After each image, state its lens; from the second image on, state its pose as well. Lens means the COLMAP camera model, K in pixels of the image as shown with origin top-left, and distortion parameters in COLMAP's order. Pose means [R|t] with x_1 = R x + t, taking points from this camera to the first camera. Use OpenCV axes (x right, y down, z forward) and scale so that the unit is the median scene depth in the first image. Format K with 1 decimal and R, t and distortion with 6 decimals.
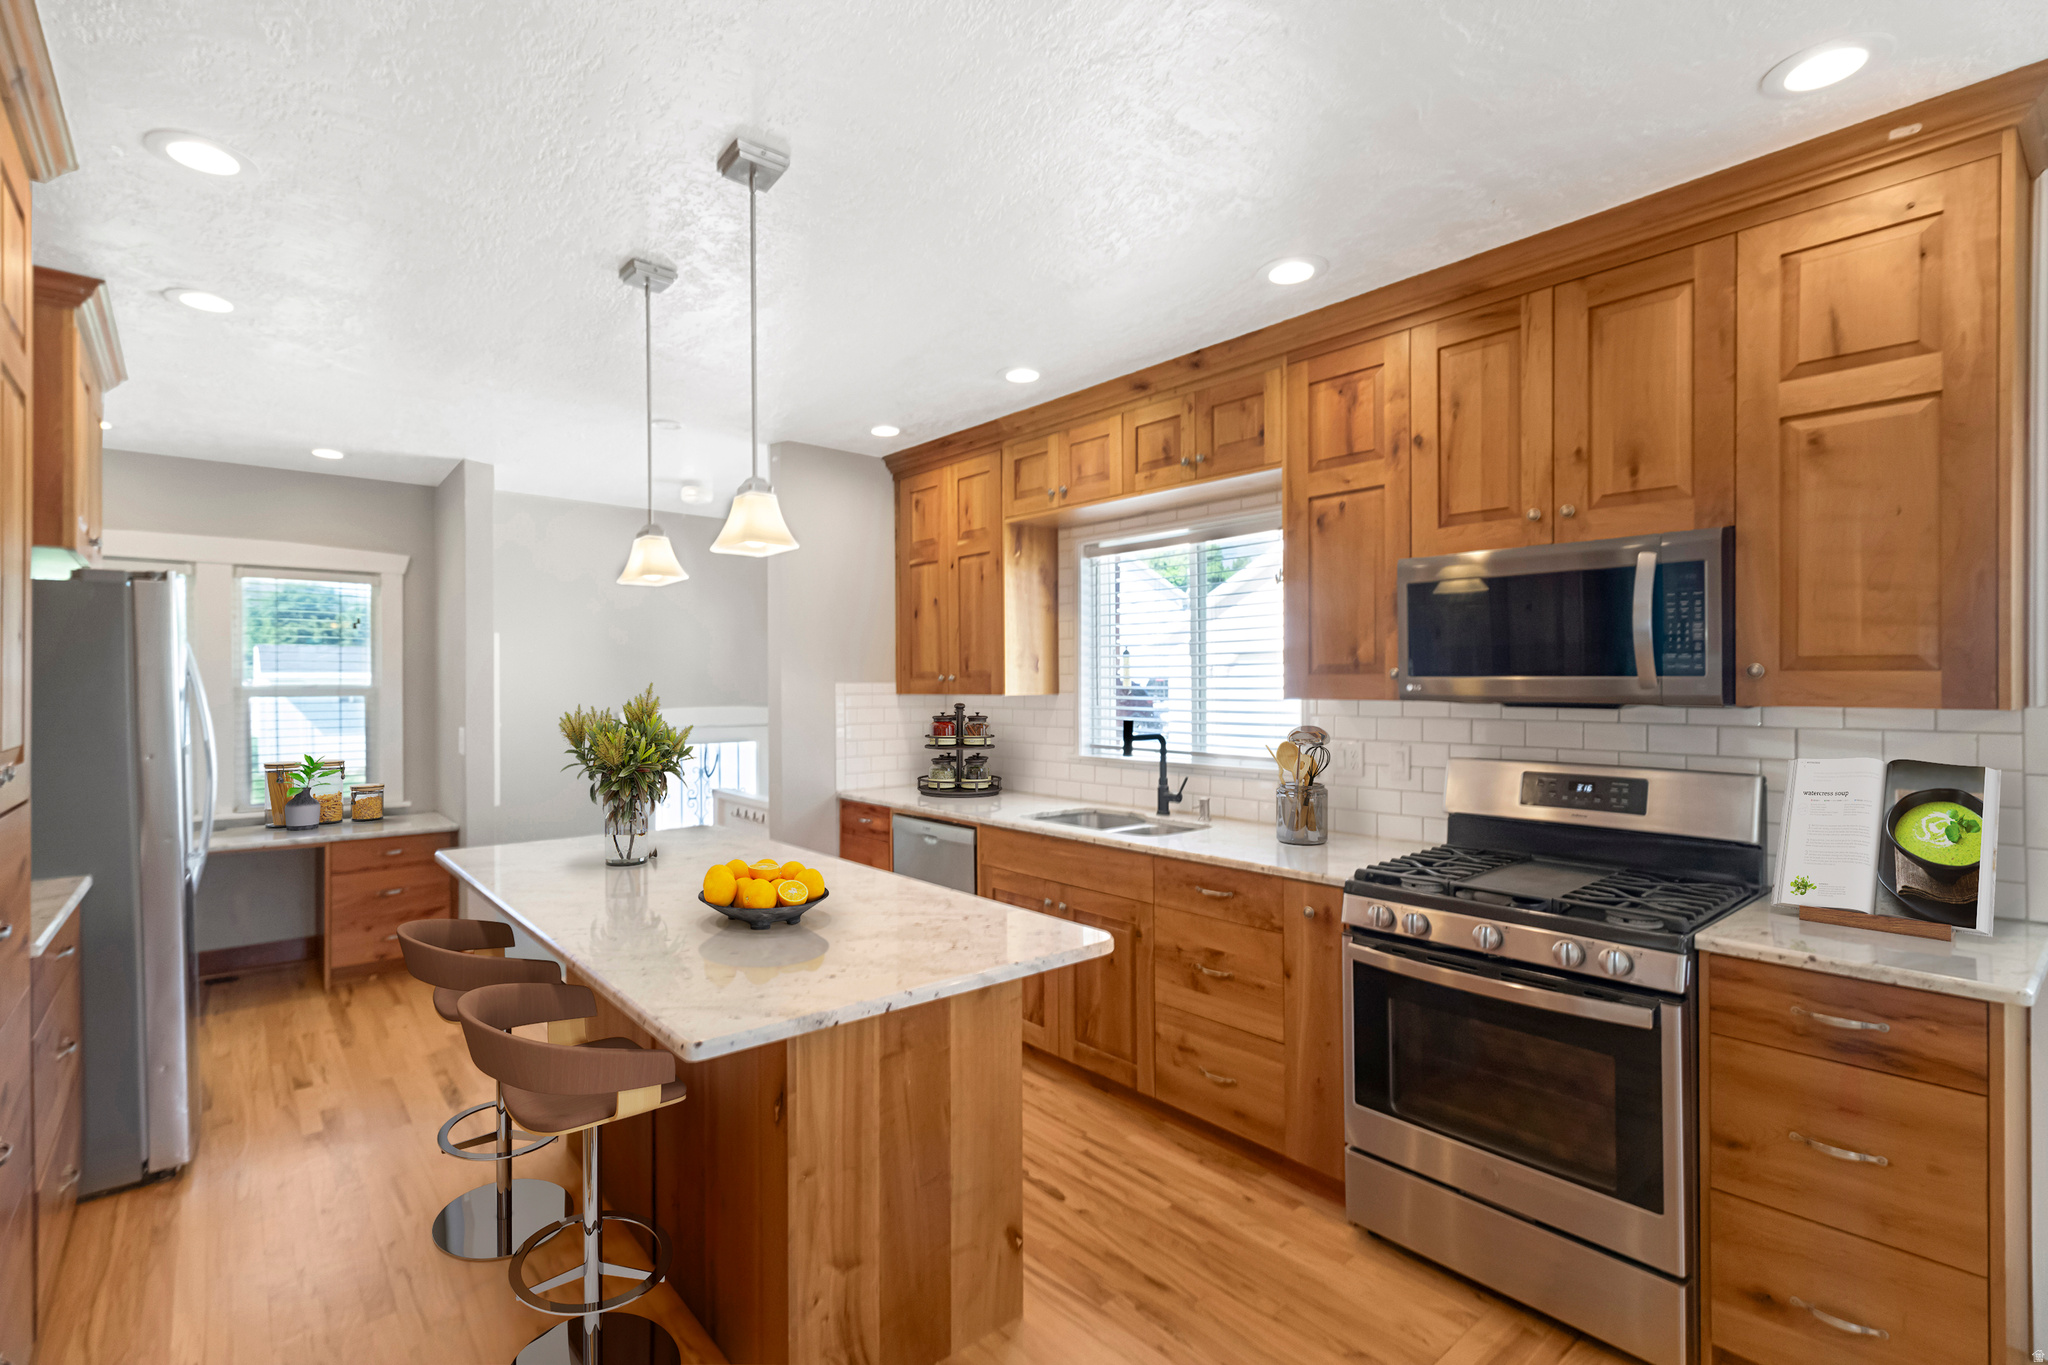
lens RADIAL K [[954.8, 0, 1029.7], [0, 954.8, 687.2], [0, 0, 1]] dist [-0.000938, 0.000709]
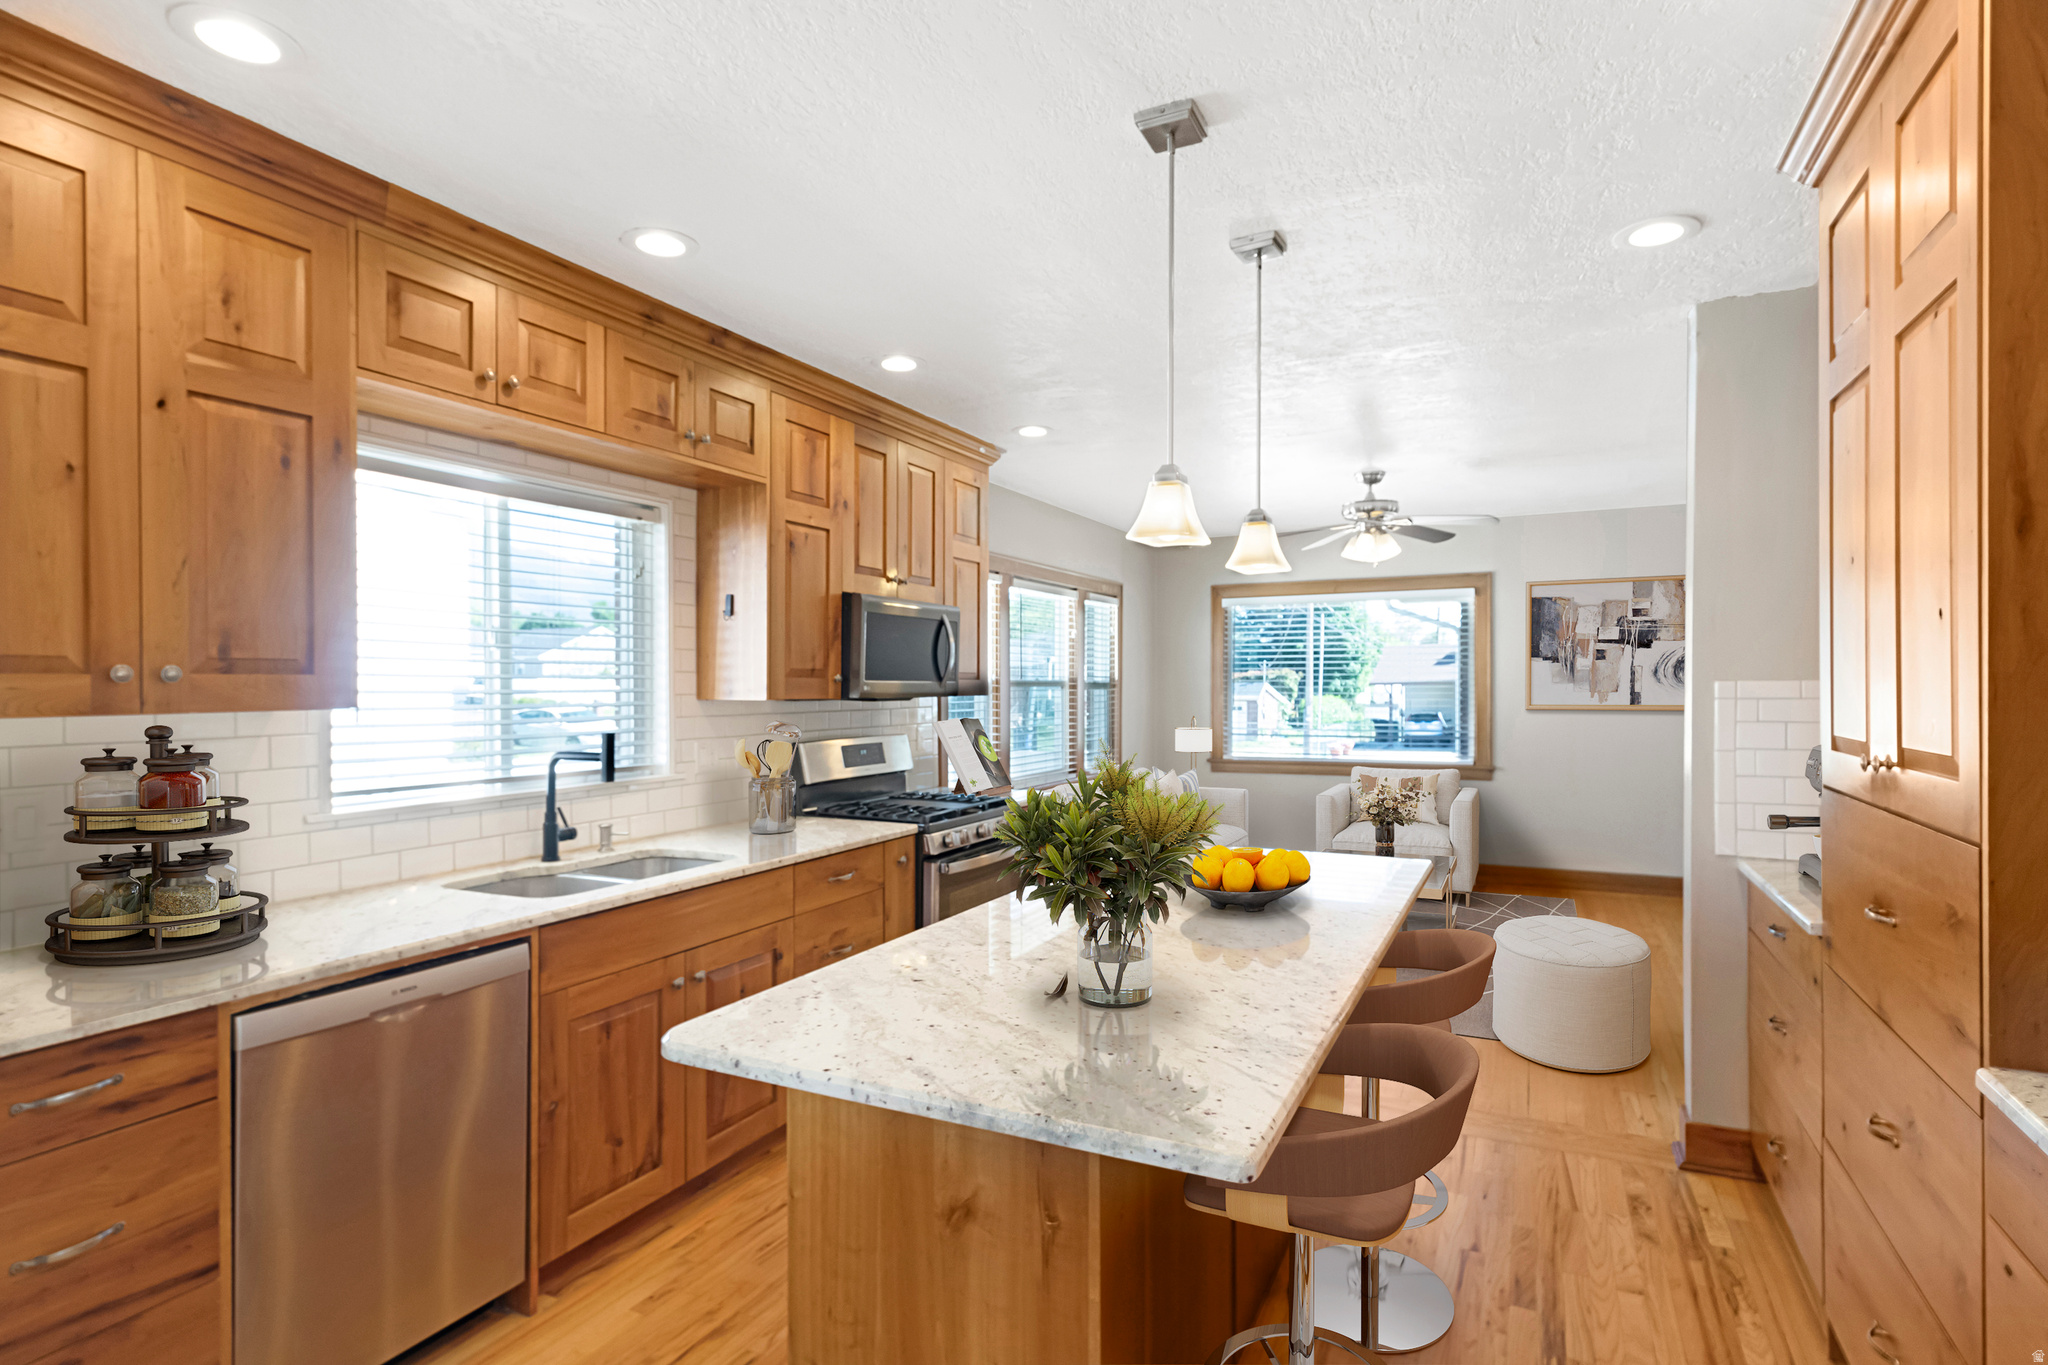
lens RADIAL K [[1051.6, 0, 1018.0], [0, 1051.6, 688.9], [0, 0, 1]] dist [0.075590, 0.001031]
pose [[-0.369648, 0.000302, 0.929172, -0.776779], [0.006321, 0.999978, 0.002190, -0.000382], [-0.929150, 0.006683, -0.369642, 0.968280]]
